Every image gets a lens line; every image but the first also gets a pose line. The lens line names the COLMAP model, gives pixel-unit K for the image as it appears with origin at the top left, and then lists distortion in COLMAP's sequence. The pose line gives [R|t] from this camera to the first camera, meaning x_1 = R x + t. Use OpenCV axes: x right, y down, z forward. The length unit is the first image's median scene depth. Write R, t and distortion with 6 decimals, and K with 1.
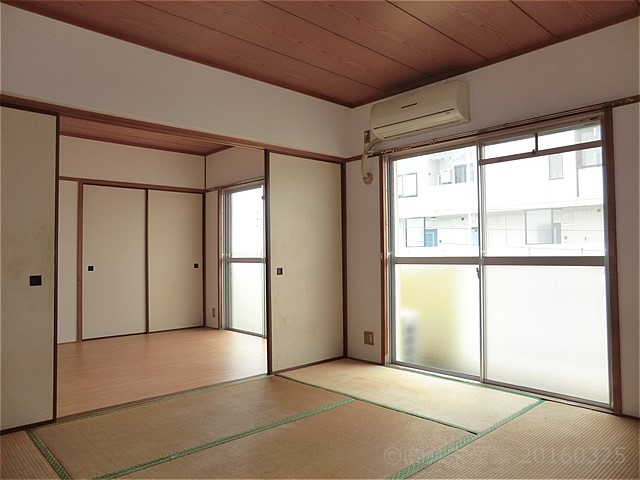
lens RADIAL K [[464.8, 0, 320.0], [0, 464.8, 240.0], [0, 0, 1]] dist [-0.116515, 0.158578]
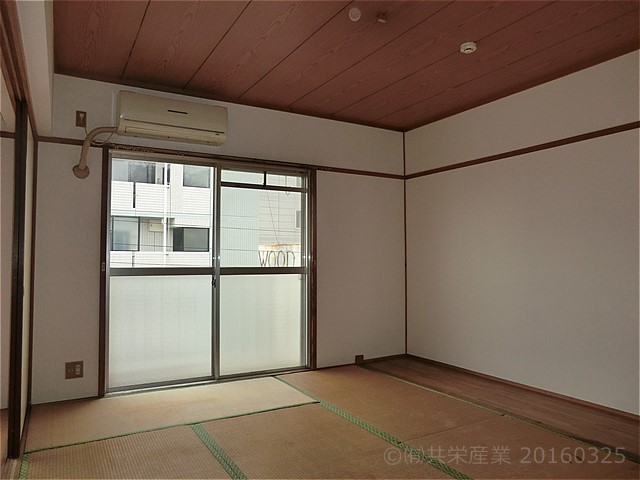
lens RADIAL K [[464.8, 0, 320.0], [0, 464.8, 240.0], [0, 0, 1]] dist [-0.116515, 0.158578]
pose [[0.237284, 0.053624, 0.969959, -0.726144], [-0.031571, 0.998374, -0.047472, 0.015736], [-0.970927, -0.019359, 0.238591, 0.520914]]
